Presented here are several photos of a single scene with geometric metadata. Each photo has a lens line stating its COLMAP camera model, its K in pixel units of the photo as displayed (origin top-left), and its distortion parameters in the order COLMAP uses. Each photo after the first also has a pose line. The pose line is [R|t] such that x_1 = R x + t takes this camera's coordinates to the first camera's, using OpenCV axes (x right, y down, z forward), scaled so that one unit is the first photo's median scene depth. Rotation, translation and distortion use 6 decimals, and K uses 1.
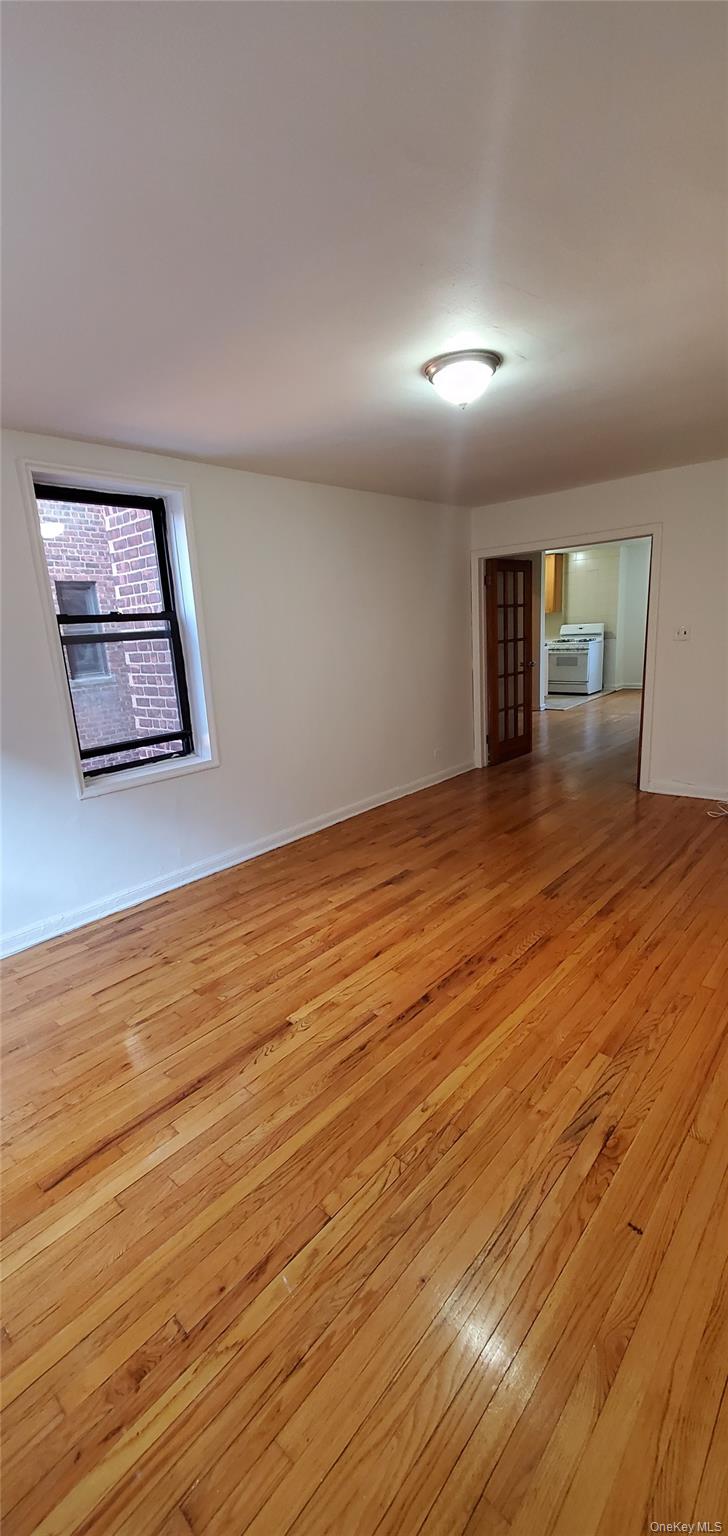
lens RADIAL K [[614.7, 0, 352.7], [0, 614.7, 767.2], [0, 0, 1]] dist [0.010491, 0.000468]
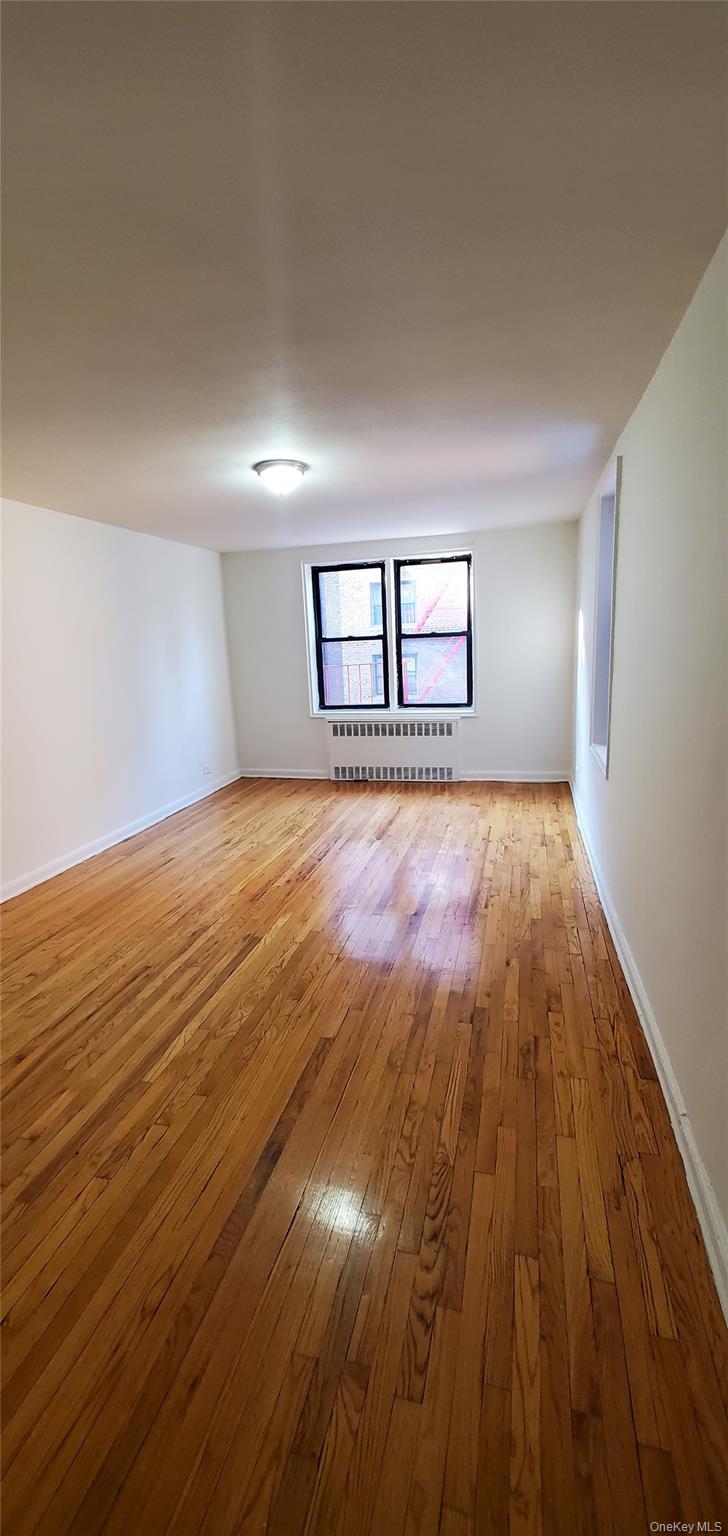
lens RADIAL K [[614.7, 0, 352.7], [0, 614.7, 767.2], [0, 0, 1]] dist [0.010491, 0.000468]
pose [[-0.885385, 0.190895, -0.423855, 0.546089], [-0.009417, 0.904240, 0.426921, -0.451865], [0.464763, 0.381981, -0.798803, 1.769506]]
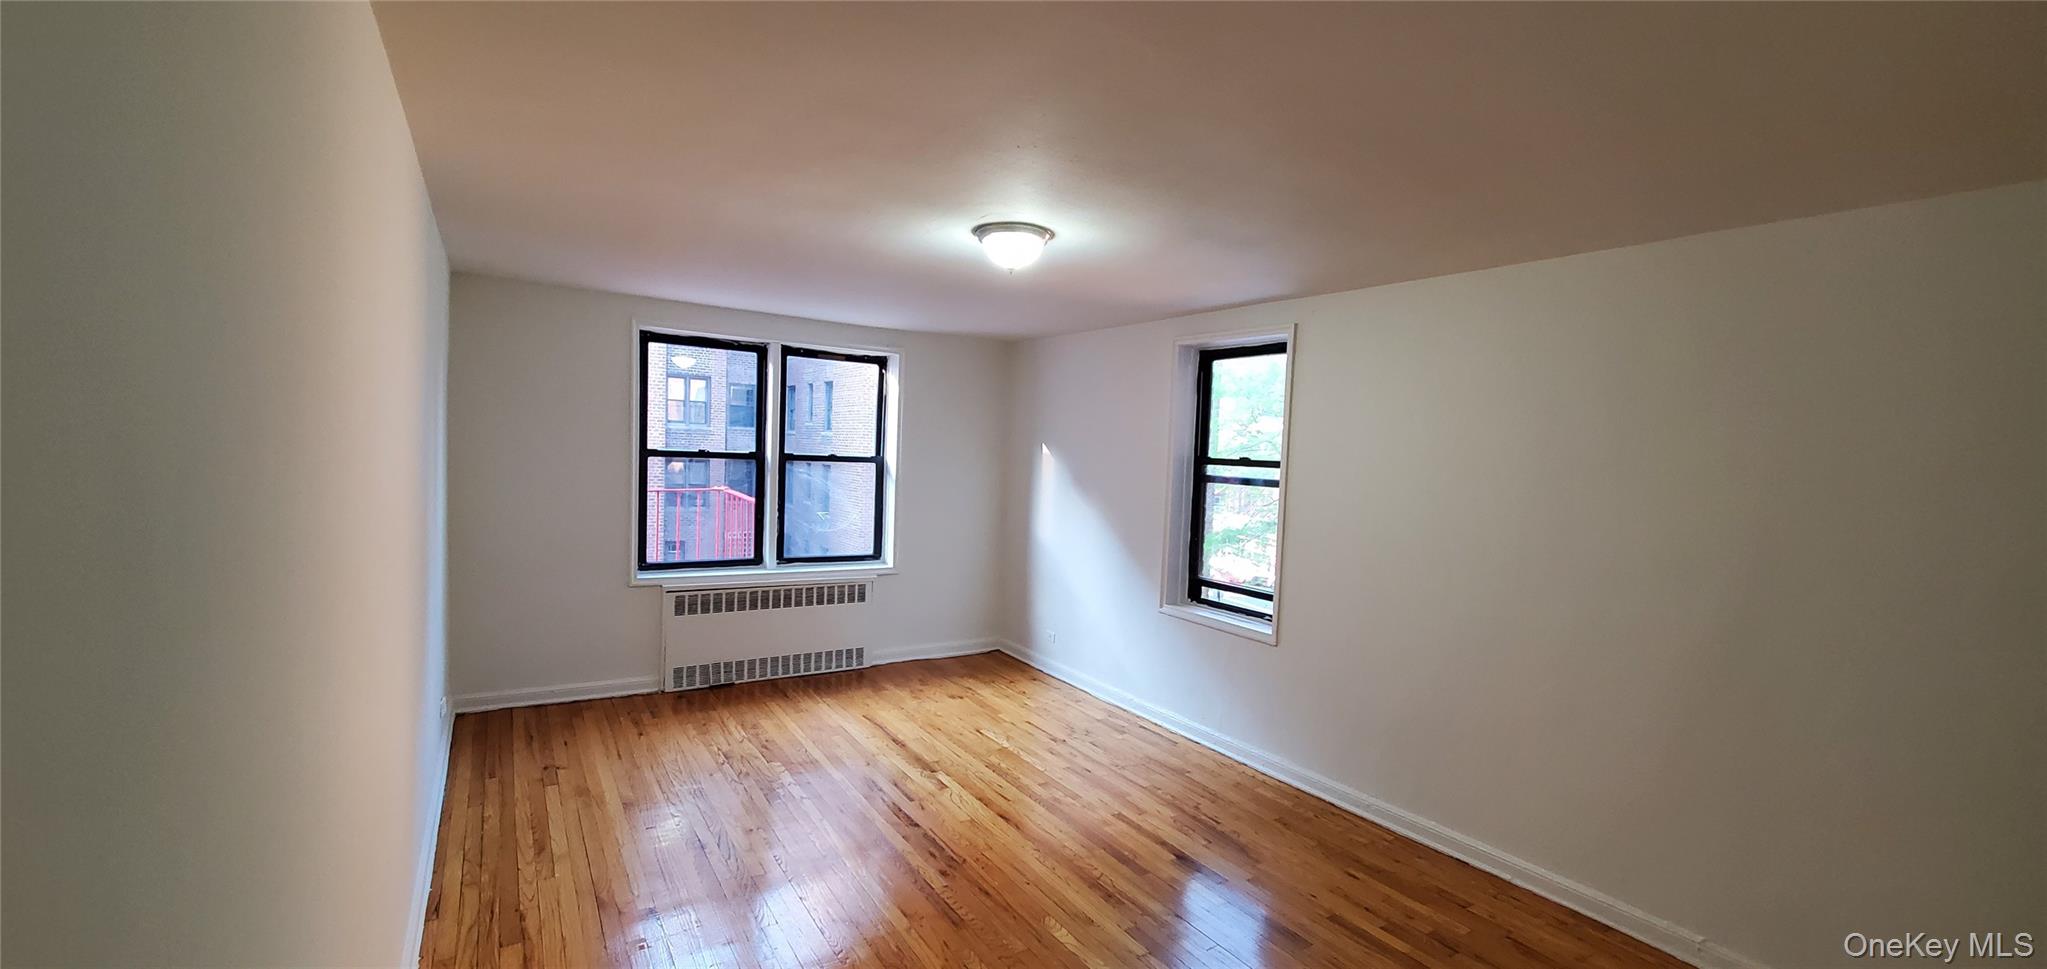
lens RADIAL K [[819.2, 0, 1027.9], [0, 819.2, 491.7], [0, 0, 1]] dist [0.010491, 0.000468]
pose [[-0.257120, 0.101095, -0.961077, 1.038503], [-0.250332, 0.953599, 0.167281, -0.344262], [0.933393, 0.283600, -0.219882, 1.012890]]
